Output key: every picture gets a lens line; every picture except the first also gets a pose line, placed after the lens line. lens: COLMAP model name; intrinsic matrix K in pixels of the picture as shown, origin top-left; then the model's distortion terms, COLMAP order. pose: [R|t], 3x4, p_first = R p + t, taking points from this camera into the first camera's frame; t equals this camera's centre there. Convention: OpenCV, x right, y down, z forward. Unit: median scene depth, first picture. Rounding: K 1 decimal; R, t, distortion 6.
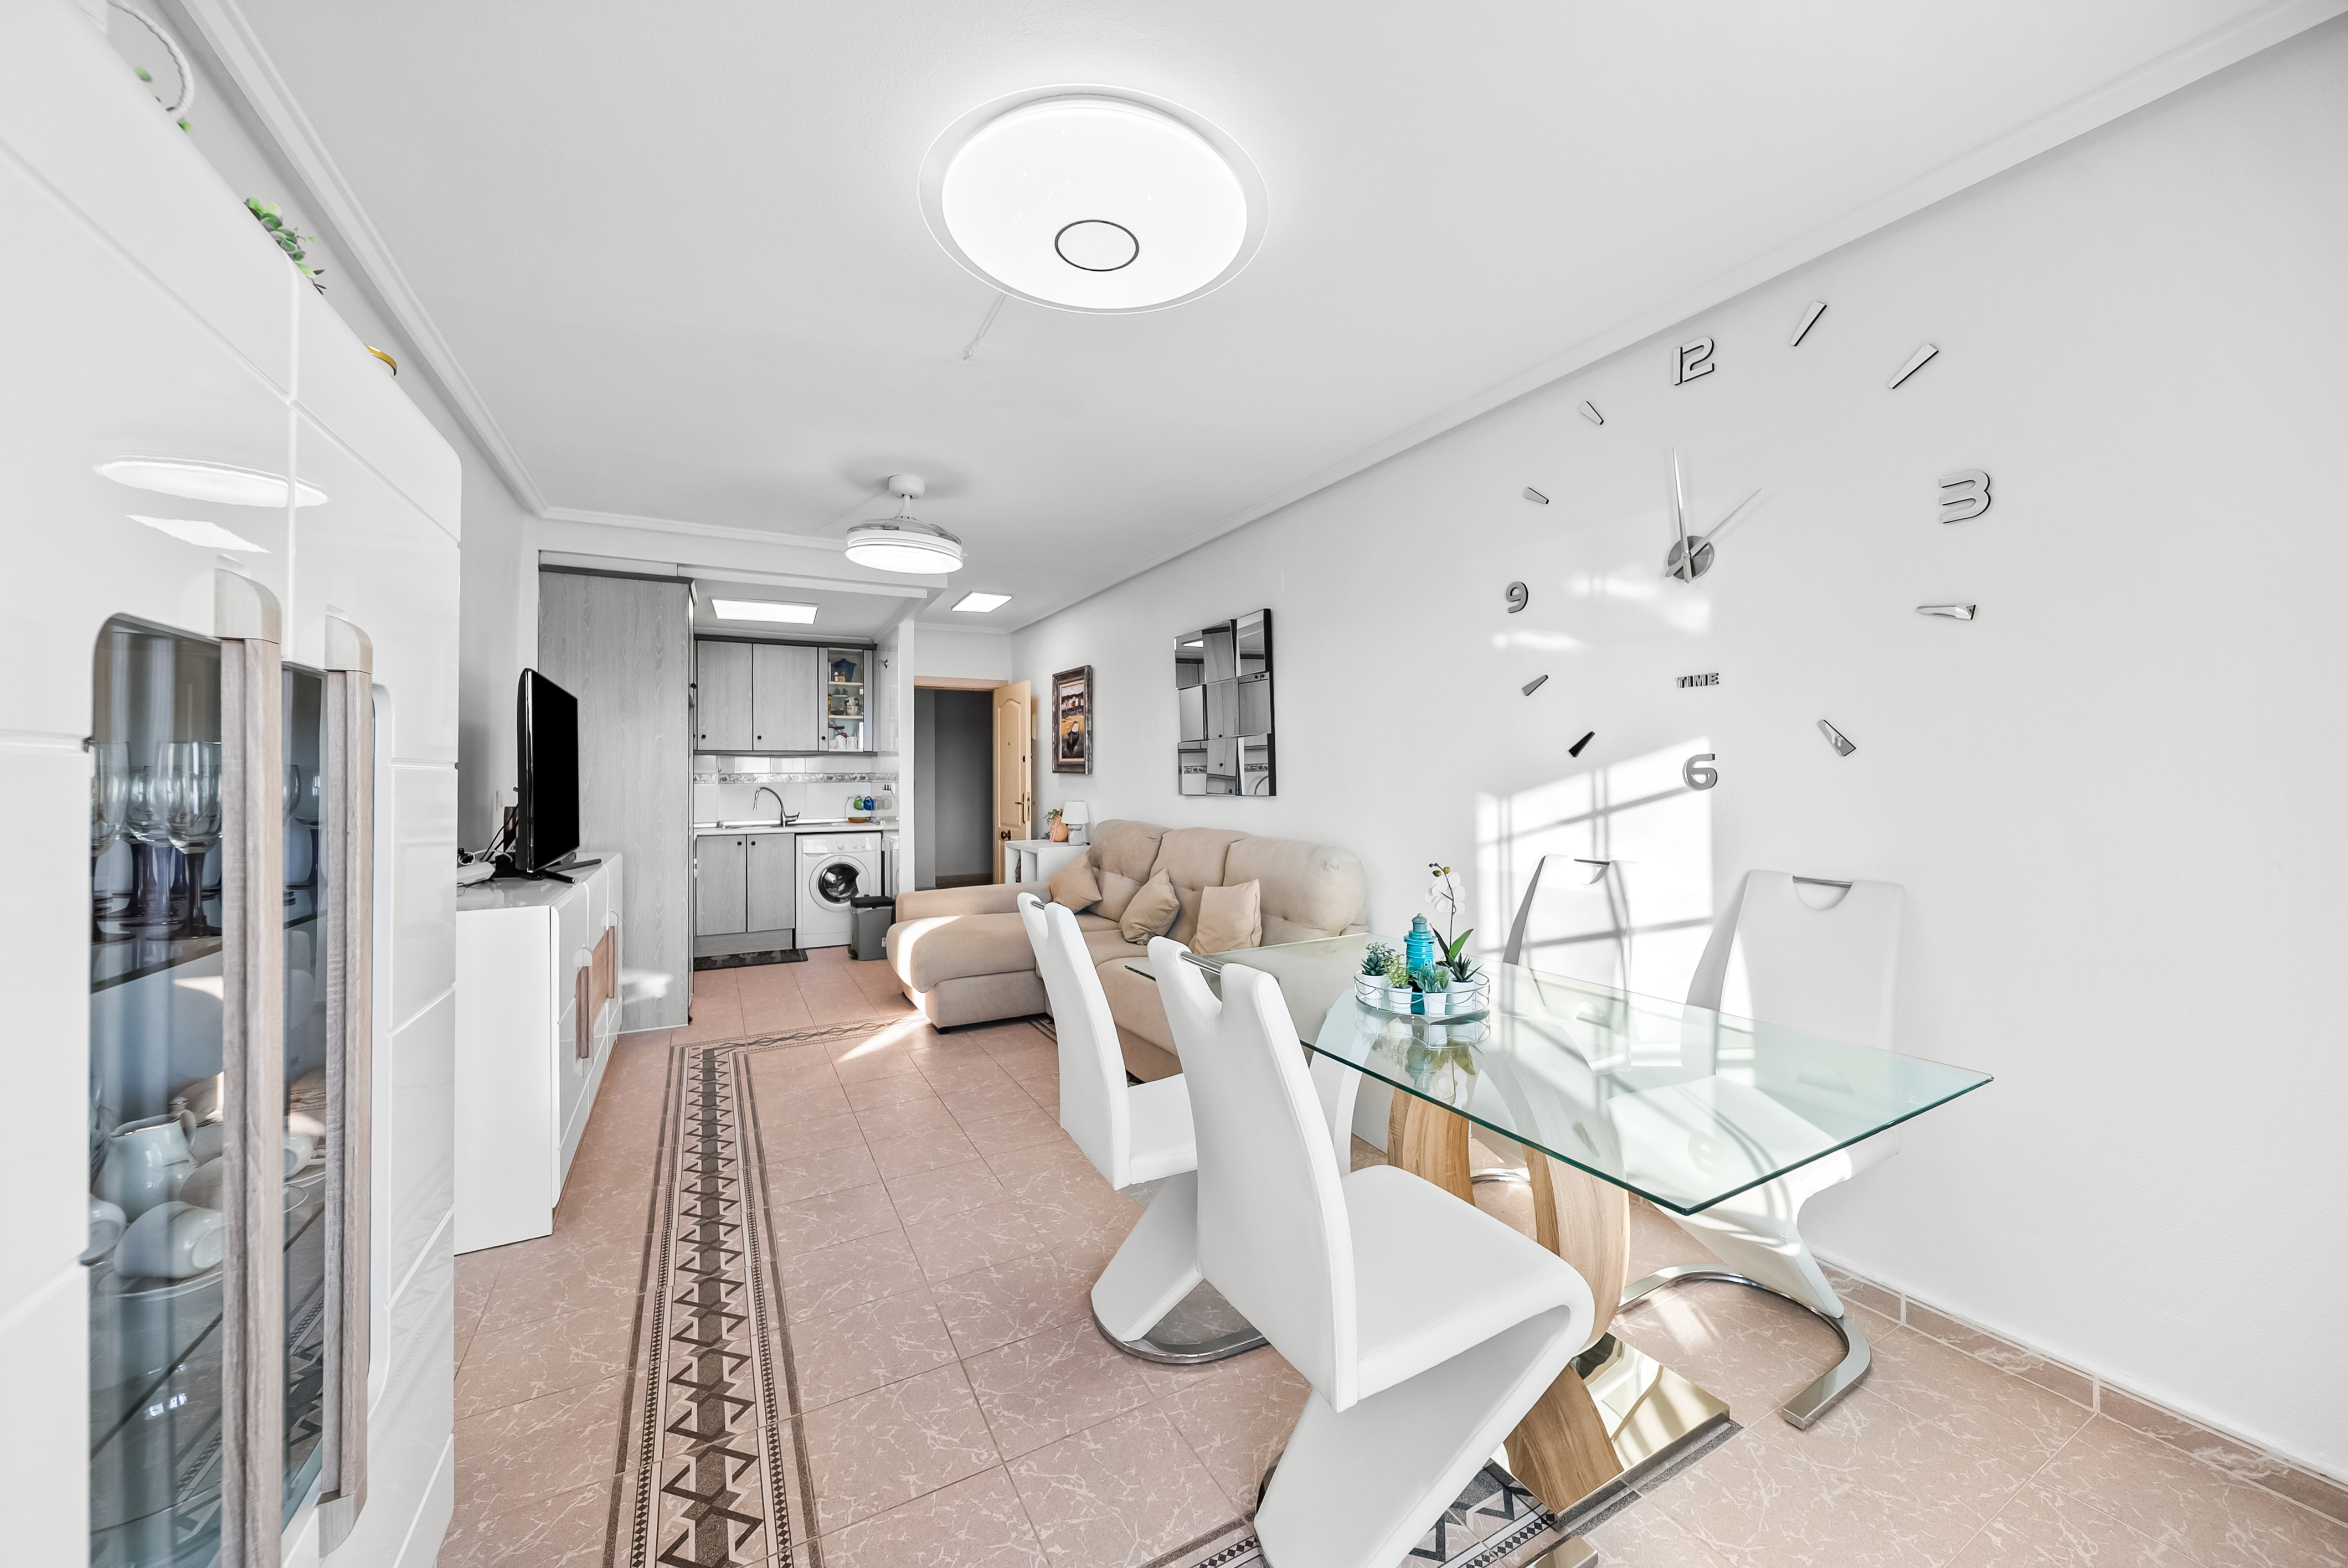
lens RADIAL K [[849.3, 0, 1168.8], [0, 849.3, 772.0], [0, 0, 1]] dist [-0.003564, -0.000619]
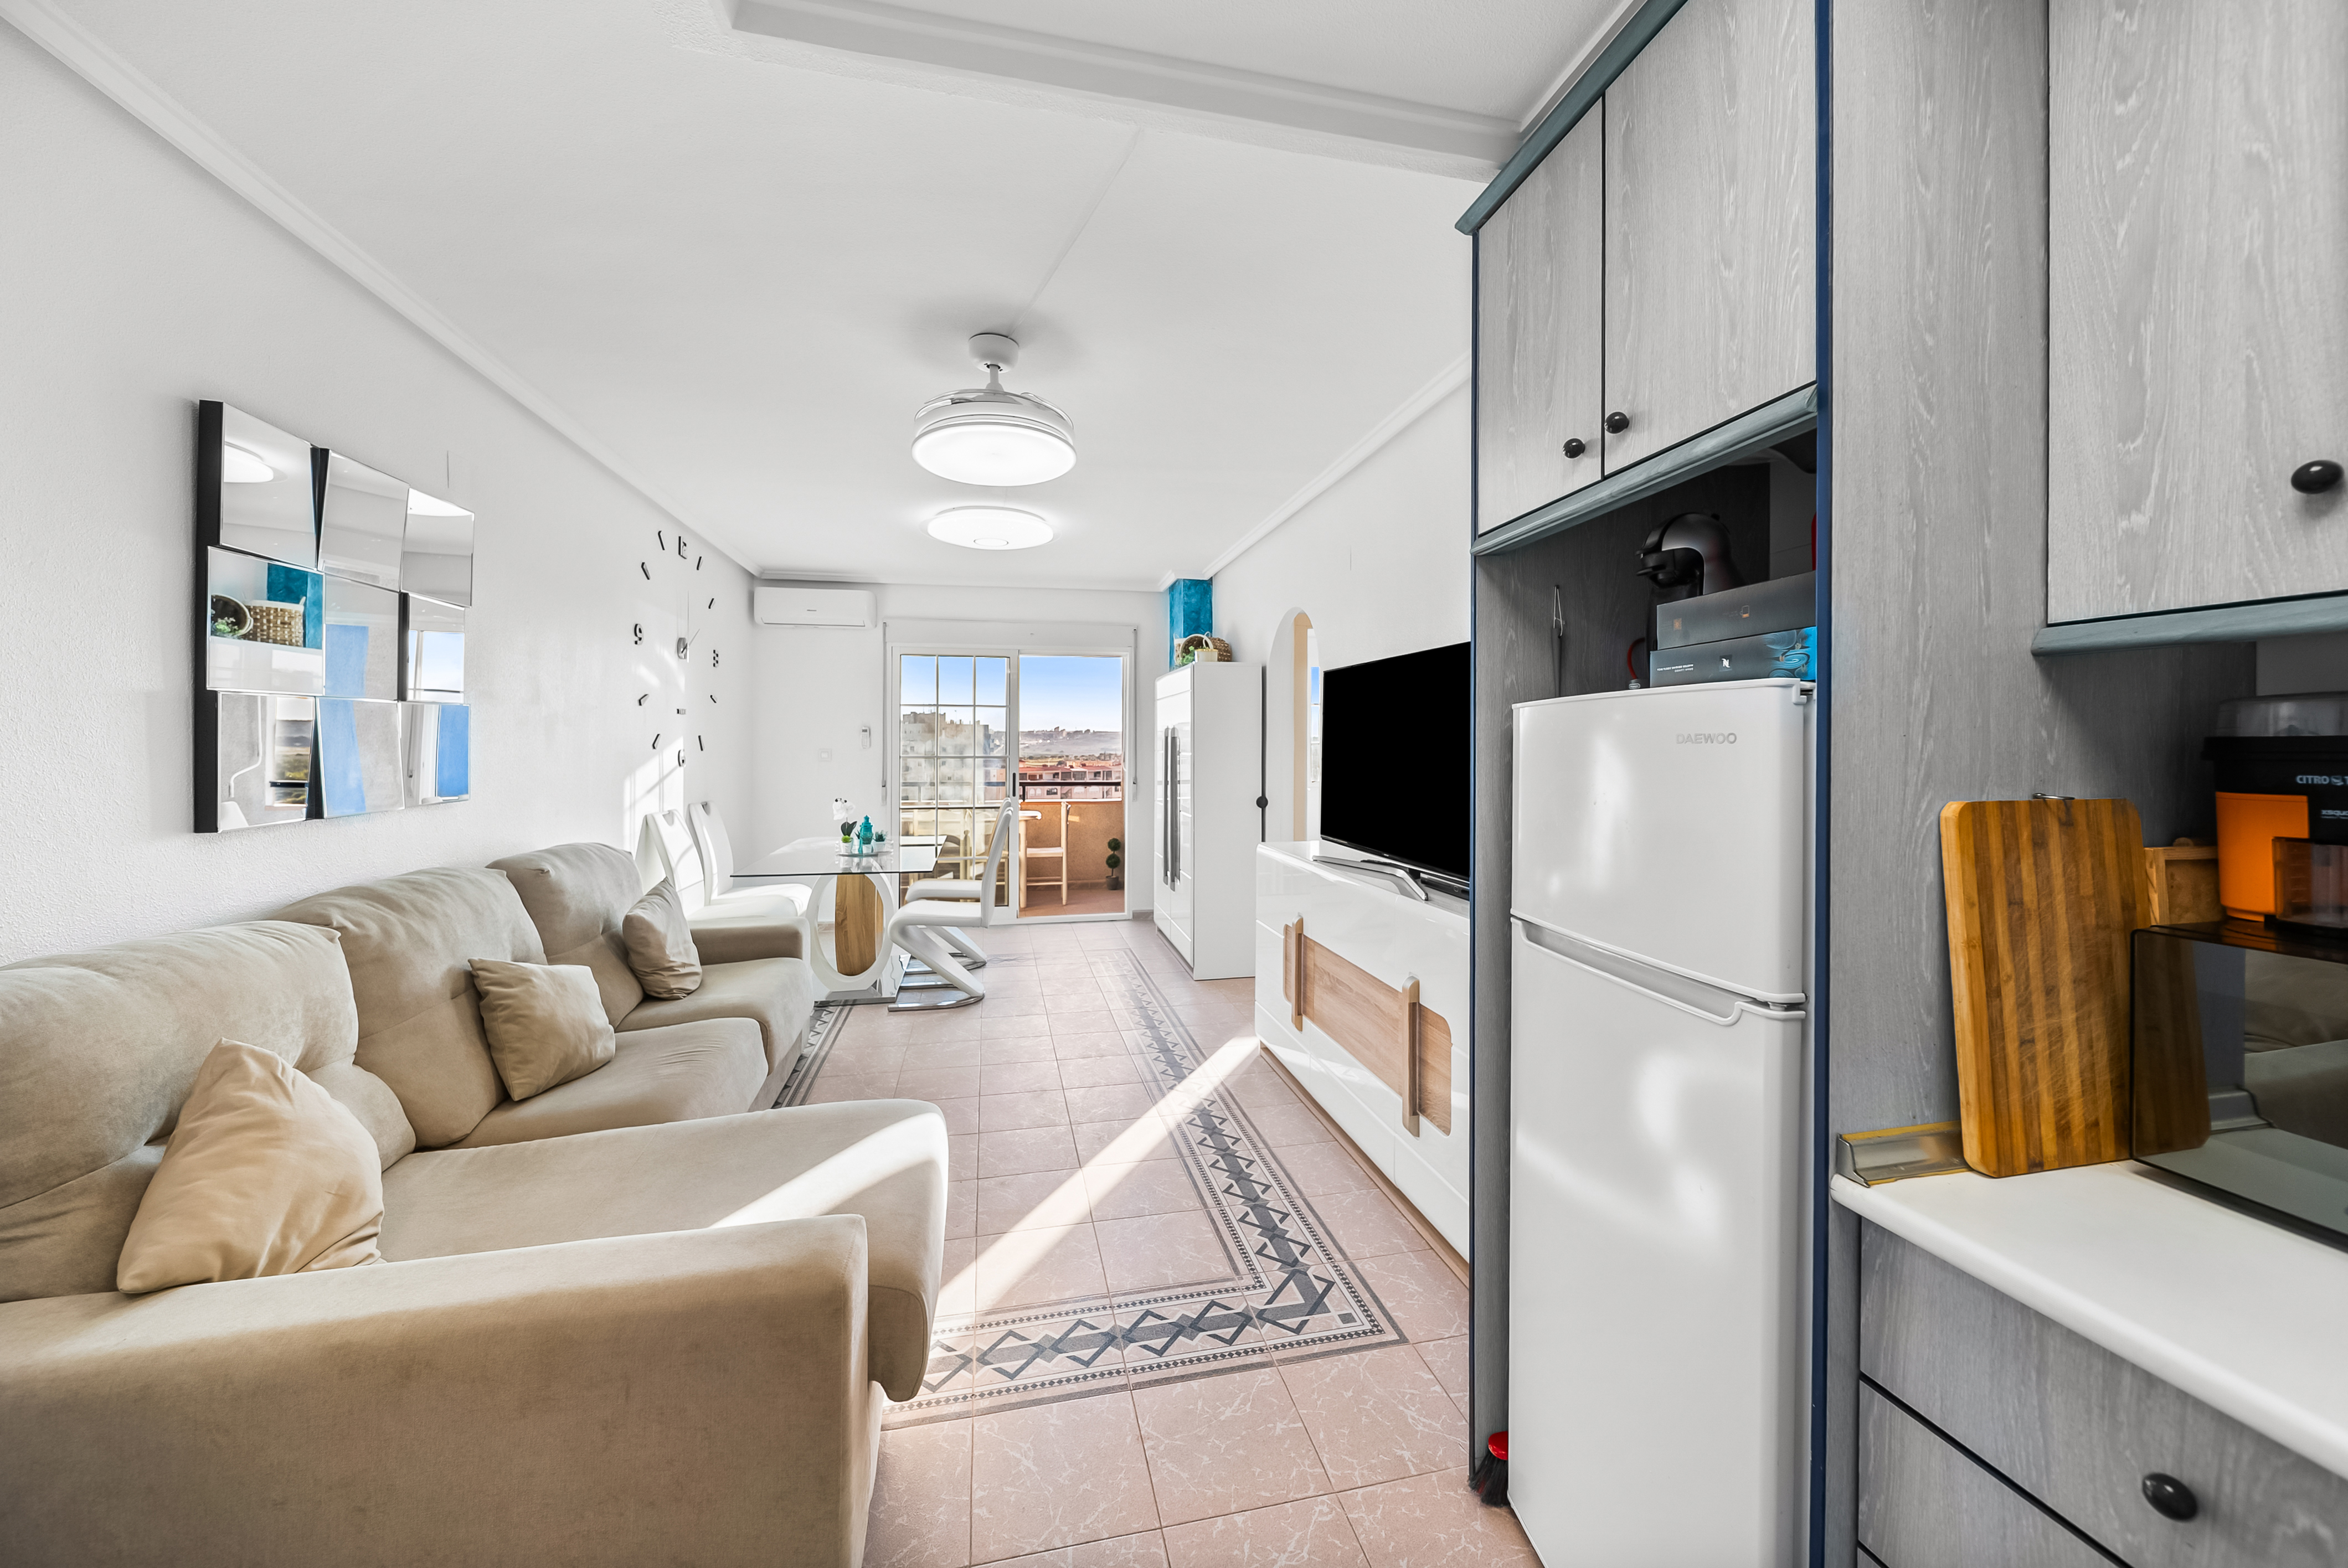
lens RADIAL K [[849.3, 0, 1189.7], [0, 849.3, 746.5], [0, 0, 1]] dist [-0.003564, -0.000619]
pose [[-0.966969, 0.003100, 0.254873, -0.796204], [0.001834, 0.999985, -0.005204, -0.010019], [-0.254886, -0.004564, -0.966960, 2.014720]]
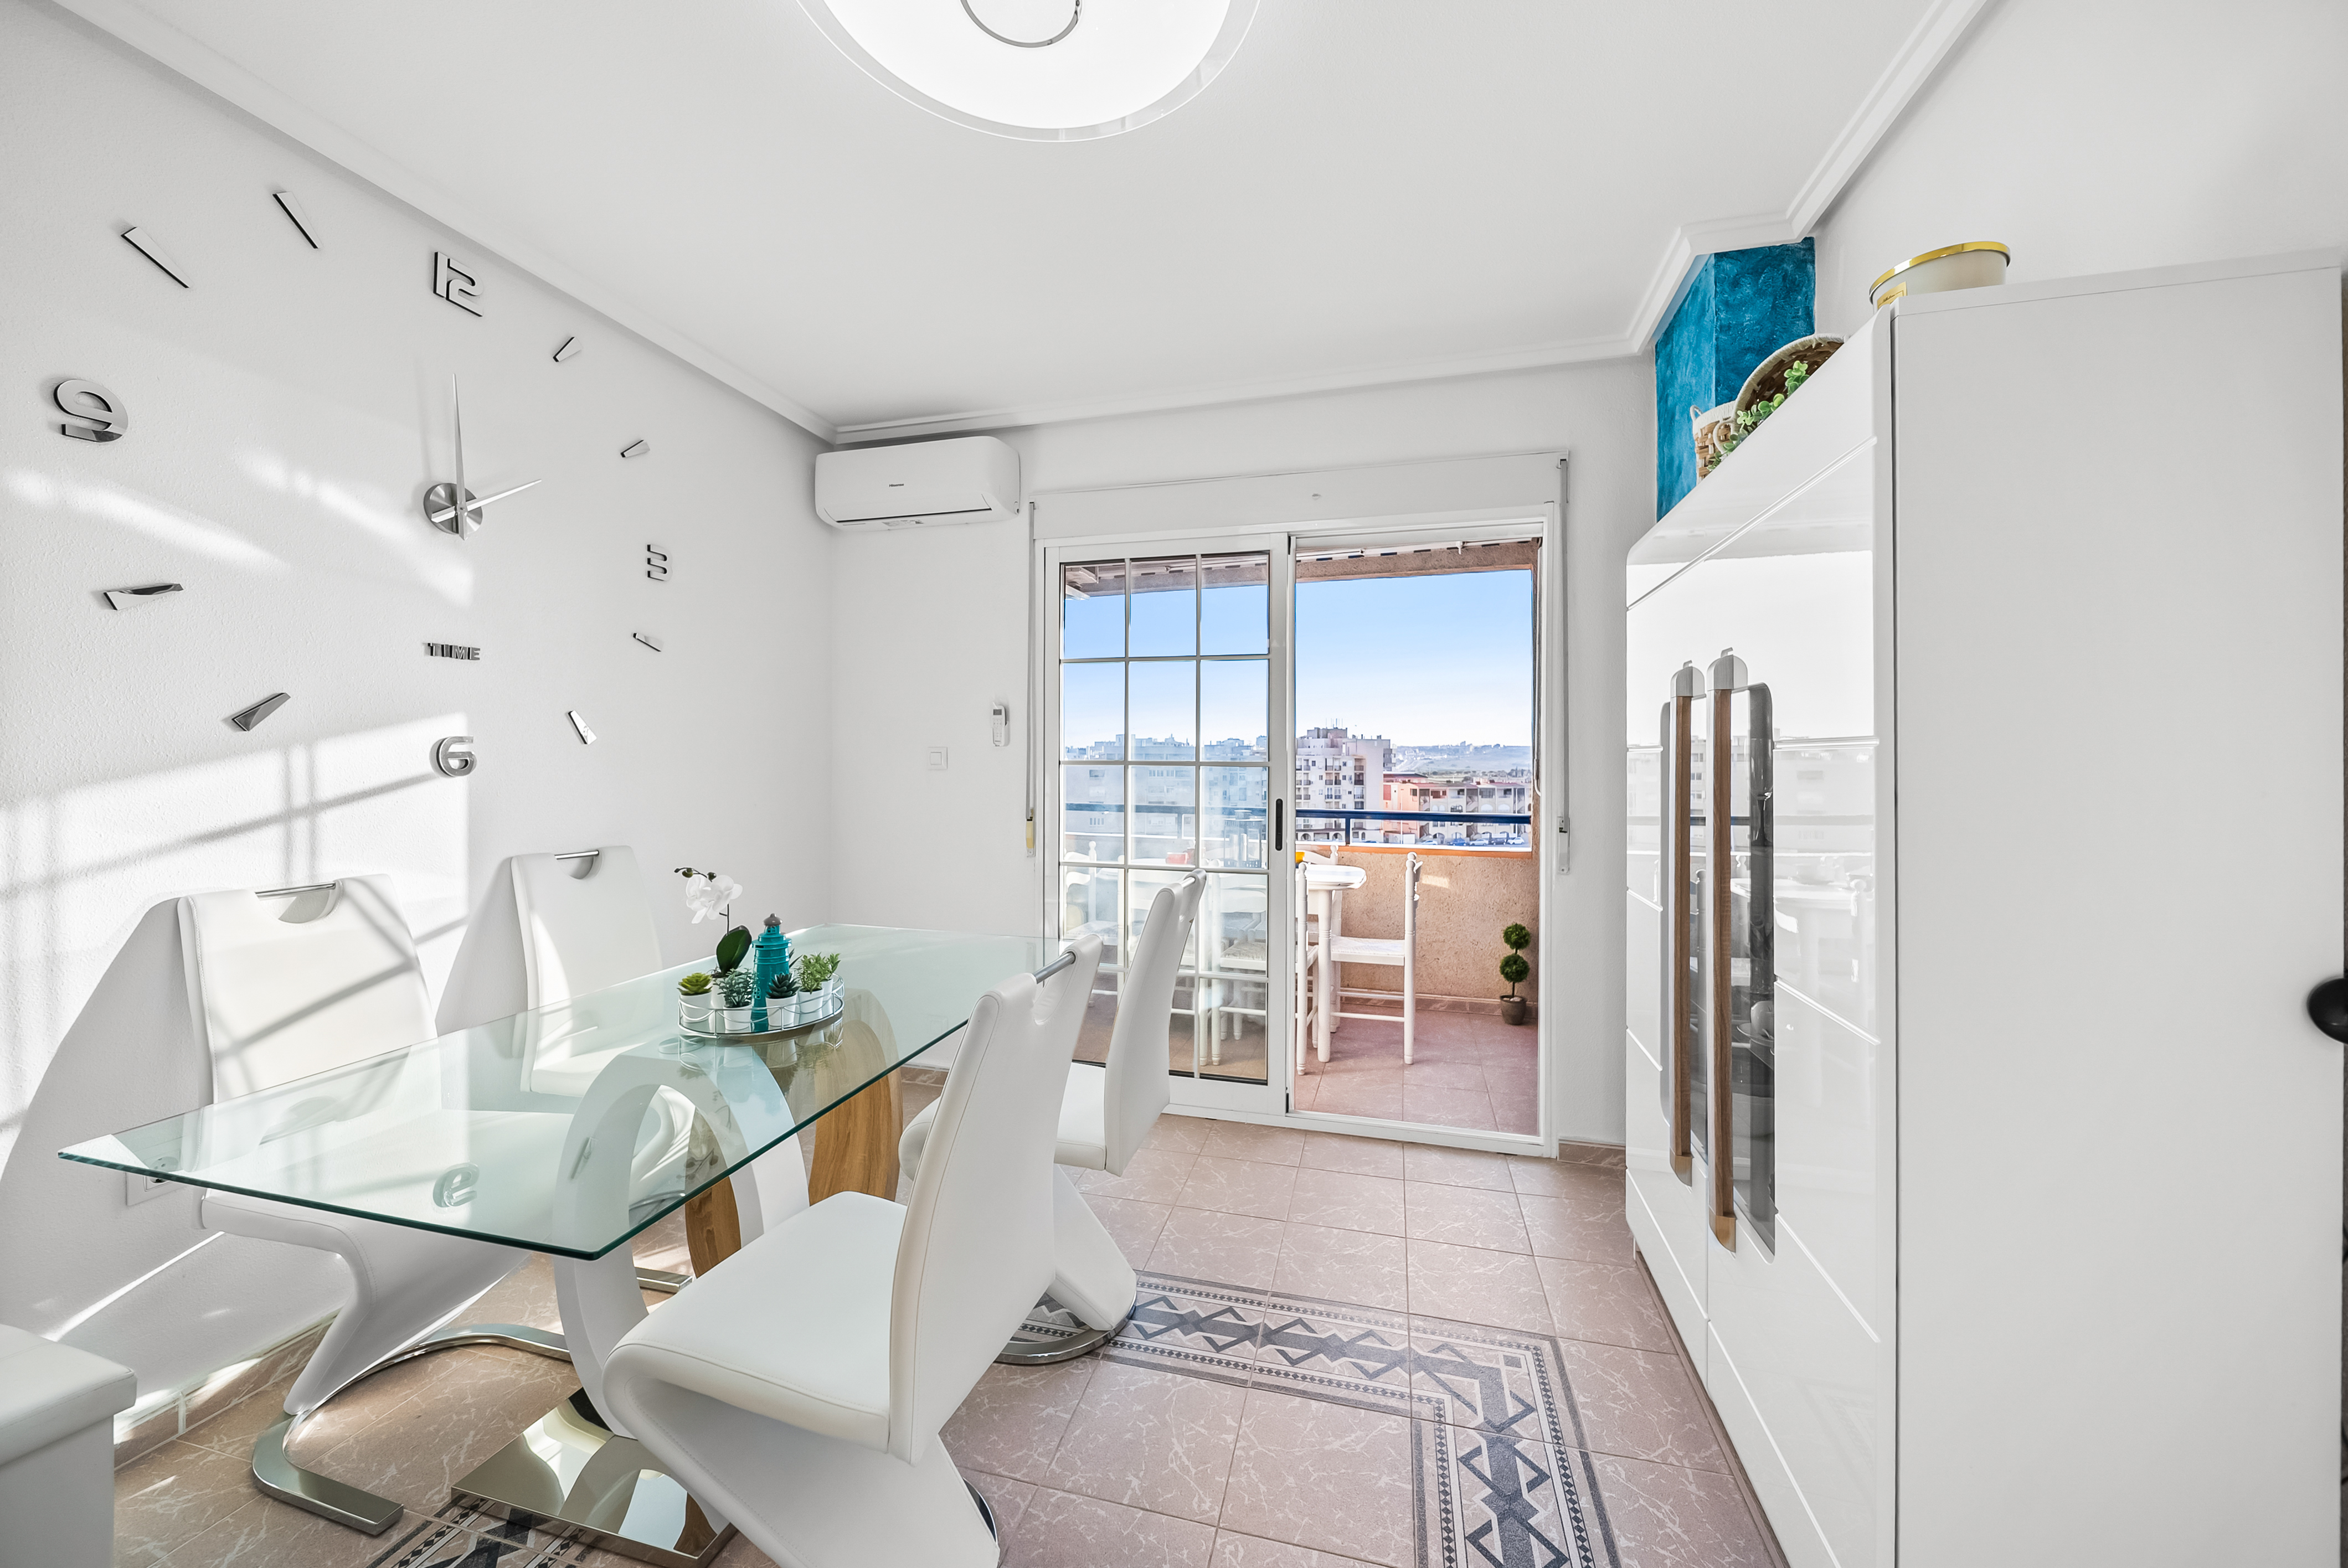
lens RADIAL K [[849.3, 0, 1175.0], [0, 849.3, 742.6], [0, 0, 1]] dist [-0.003564, -0.000619]
pose [[-0.737996, 0.013361, 0.674672, -0.423139], [-0.005905, 0.999638, -0.026256, 0.004348], [-0.674779, -0.023361, -0.737650, 0.930815]]
